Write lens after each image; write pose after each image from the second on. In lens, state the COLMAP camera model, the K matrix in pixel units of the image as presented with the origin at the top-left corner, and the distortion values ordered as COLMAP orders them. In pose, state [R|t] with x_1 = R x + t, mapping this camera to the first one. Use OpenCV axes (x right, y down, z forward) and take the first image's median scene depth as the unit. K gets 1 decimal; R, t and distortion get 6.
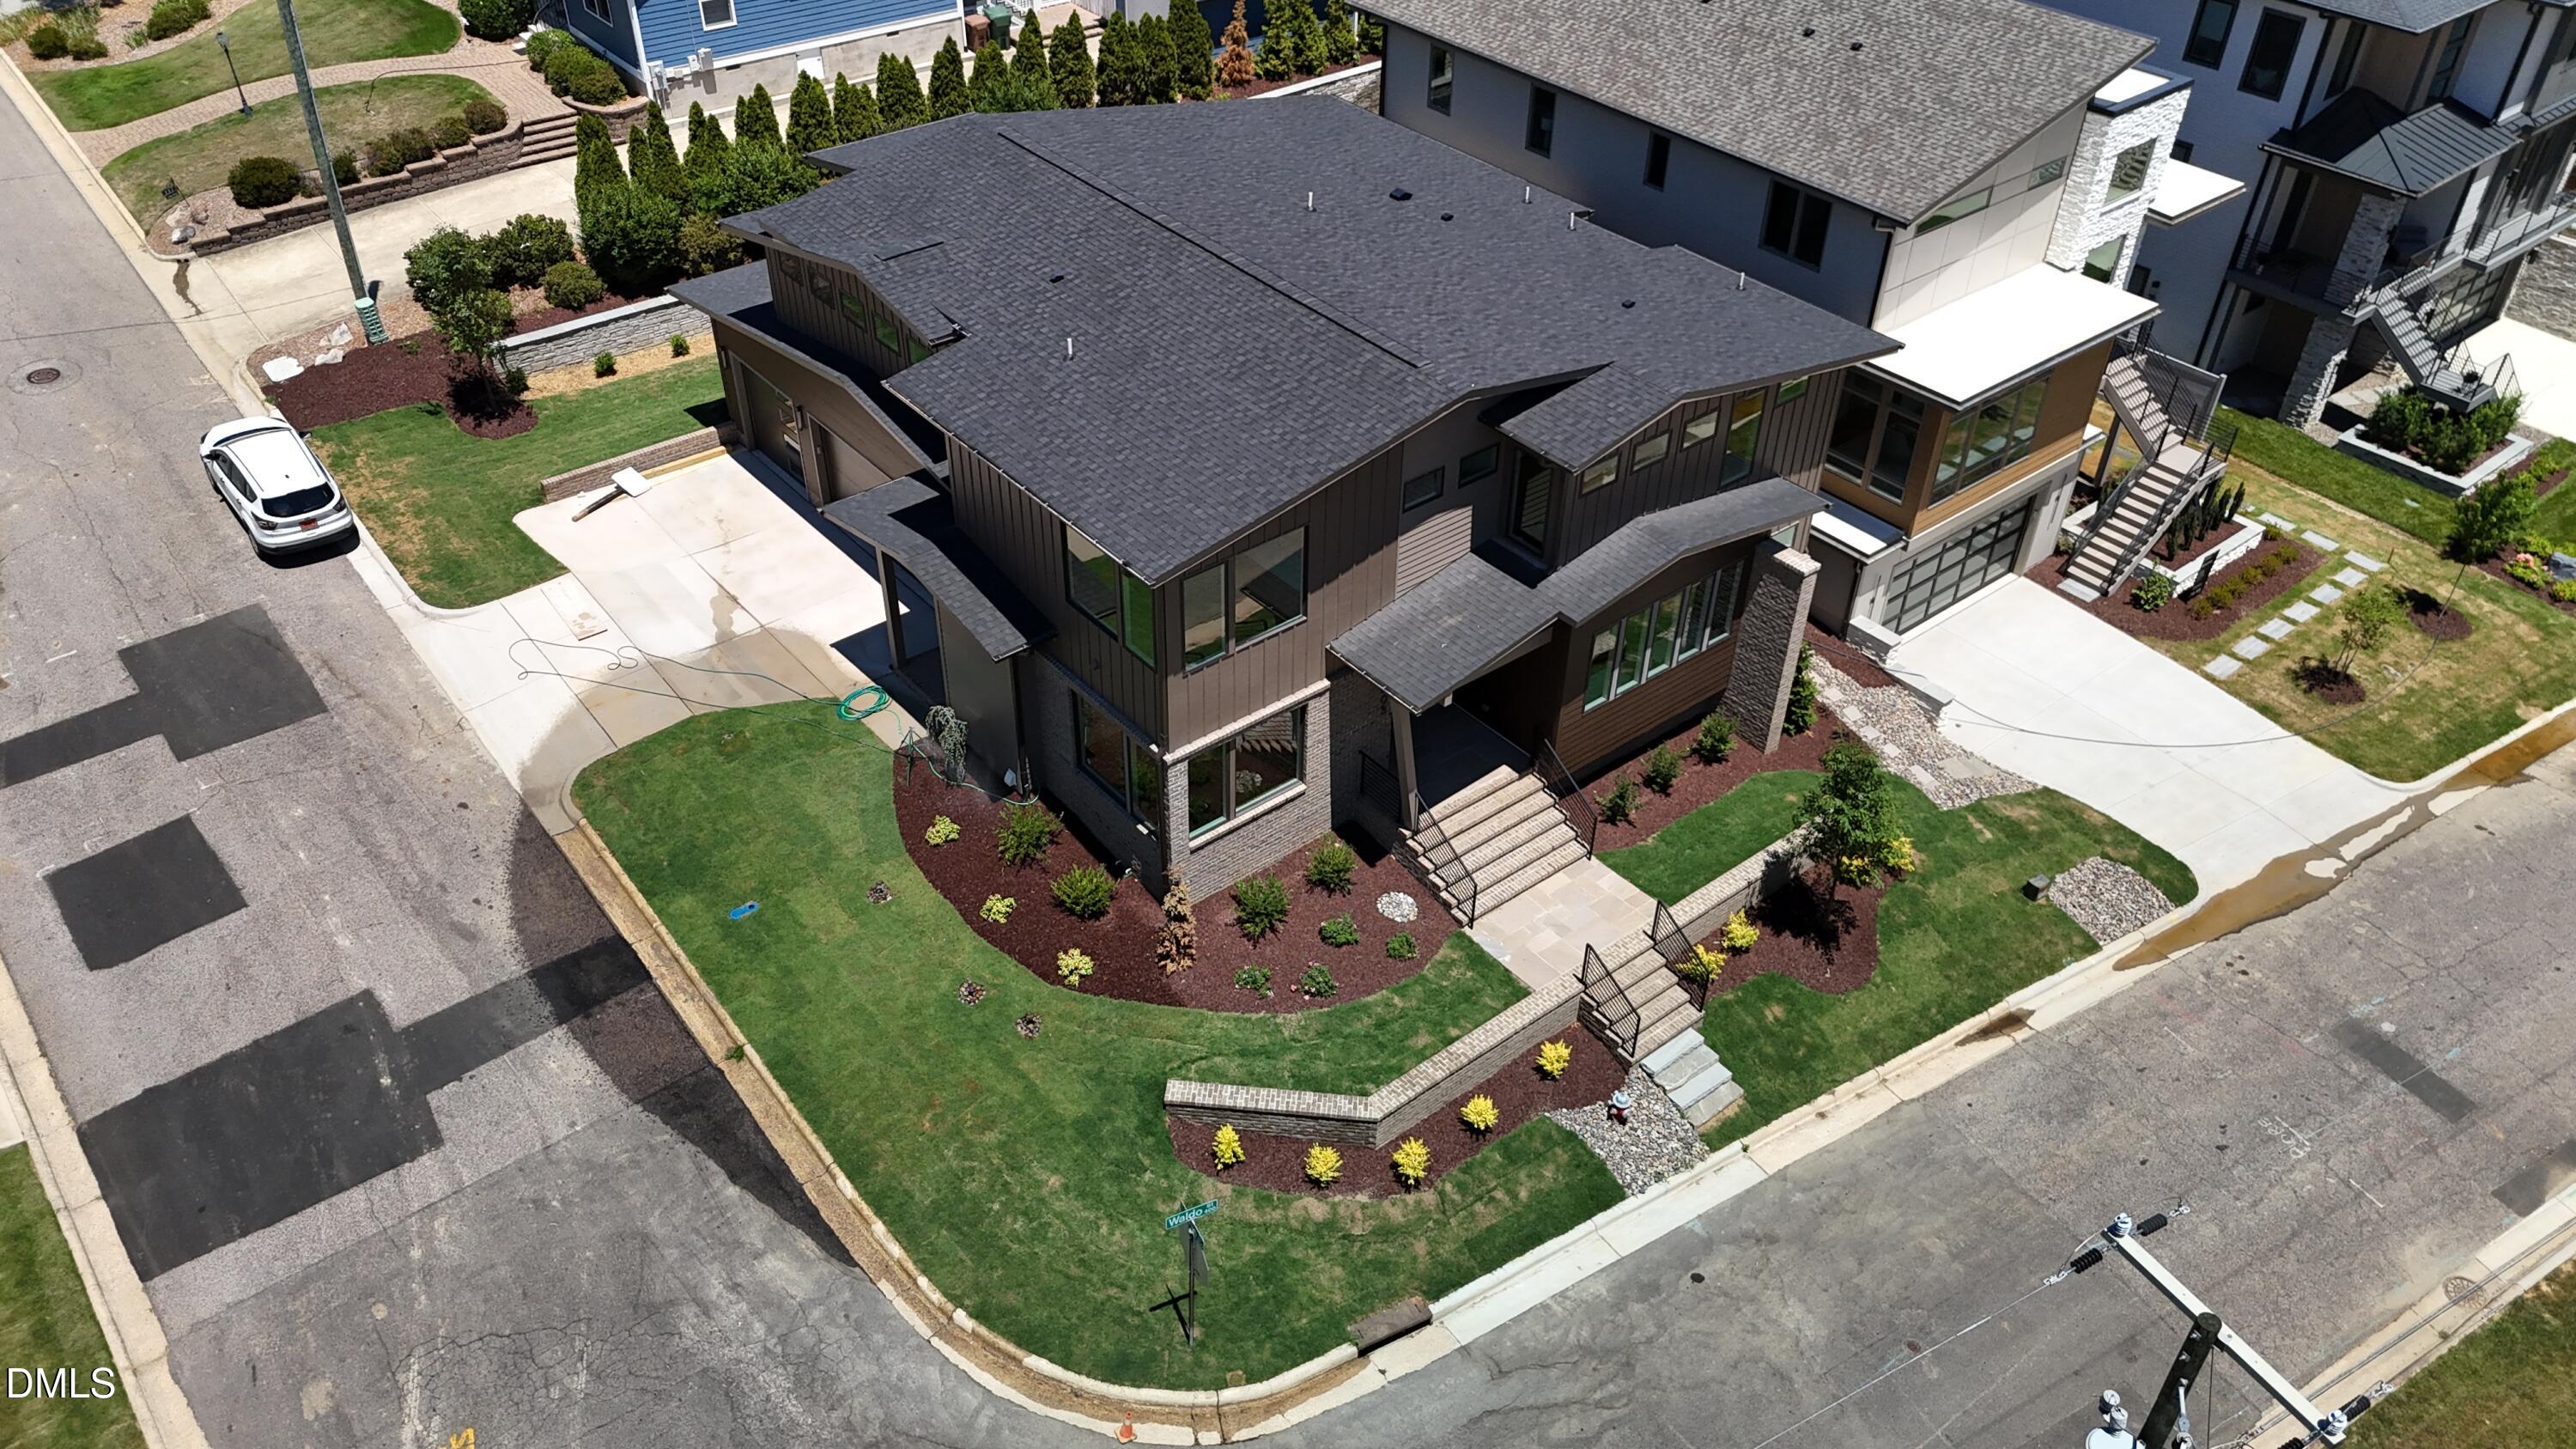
lens RADIAL K [[1898.8, 0, 1286.1], [0, 1898.8, 720.5], [0, 0, 1]] dist [0.052722, -0.037931]
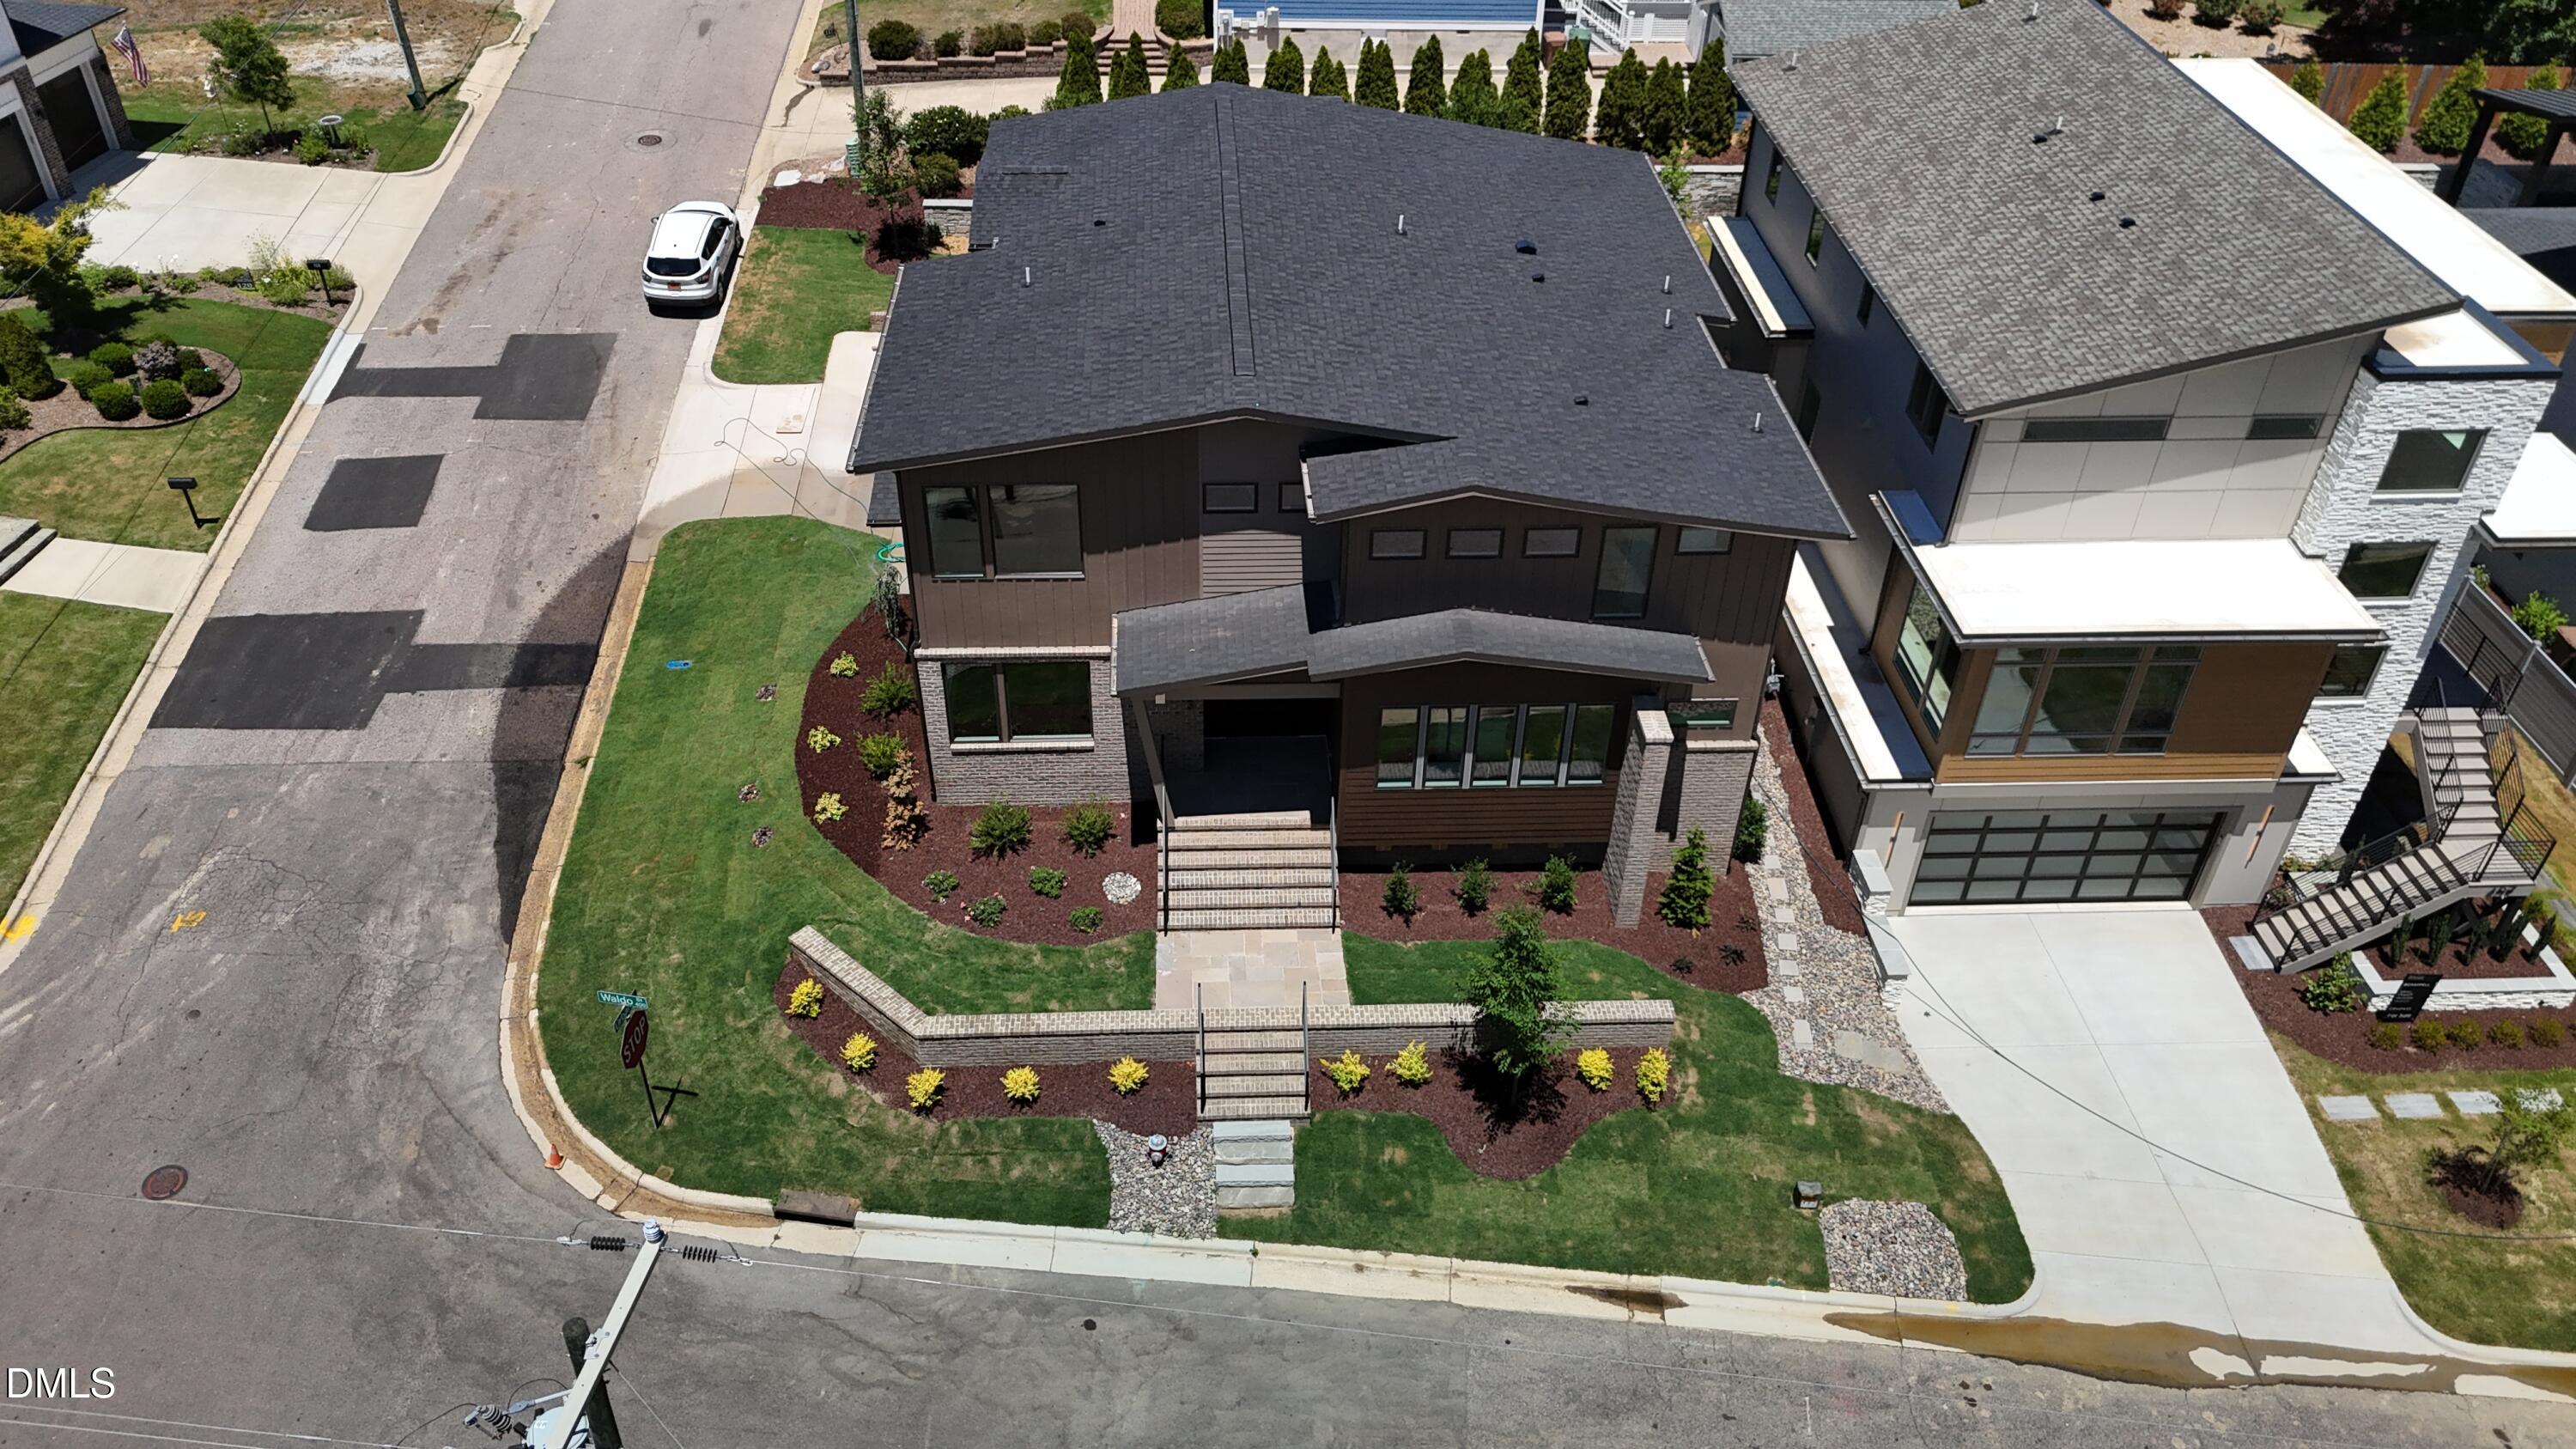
lens RADIAL K [[1898.8, 0, 1280.3], [0, 1898.8, 720.4], [0, 0, 1]] dist [0.052722, -0.037931]
pose [[0.809872, 0.359678, -0.463399, 0.562087], [-0.368195, 0.926657, 0.075761, -0.092249], [0.456661, 0.109264, 0.882905, 0.132257]]
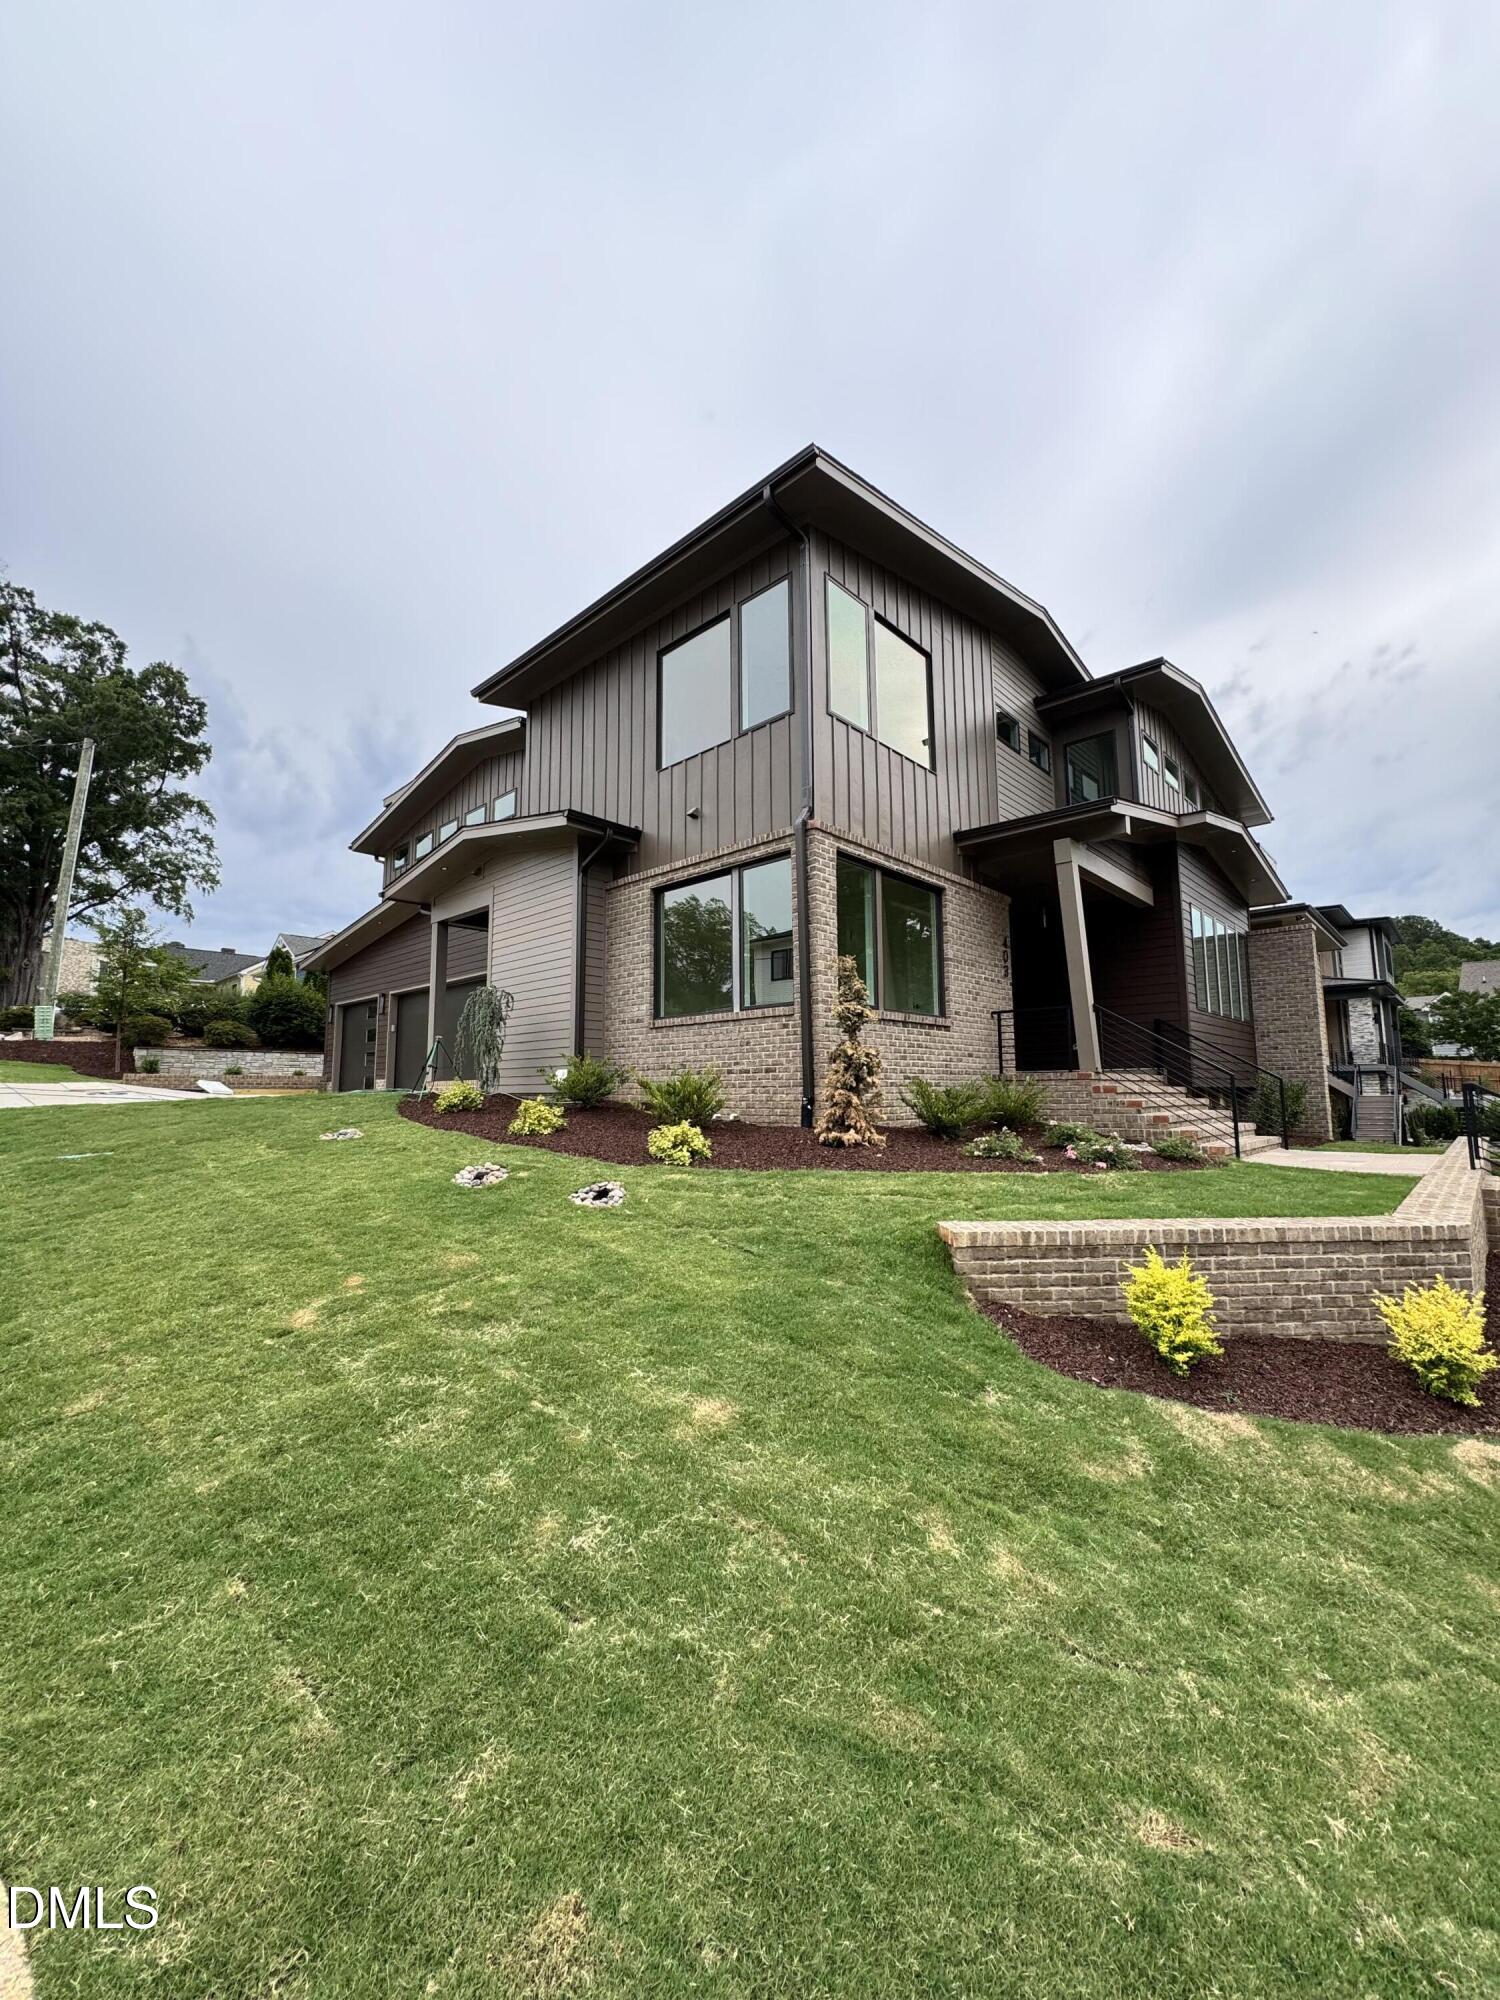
lens RADIAL K [[795.6, 0, 752.4], [0, 795.6, 998.2], [0, 0, 1]] dist [0.000055, -0.000001]
pose [[0.990623, -0.001304, 0.136617, -0.115616], [0.096950, 0.711264, -0.696207, 0.247760], [-0.096263, 0.702923, 0.704721, 0.761889]]
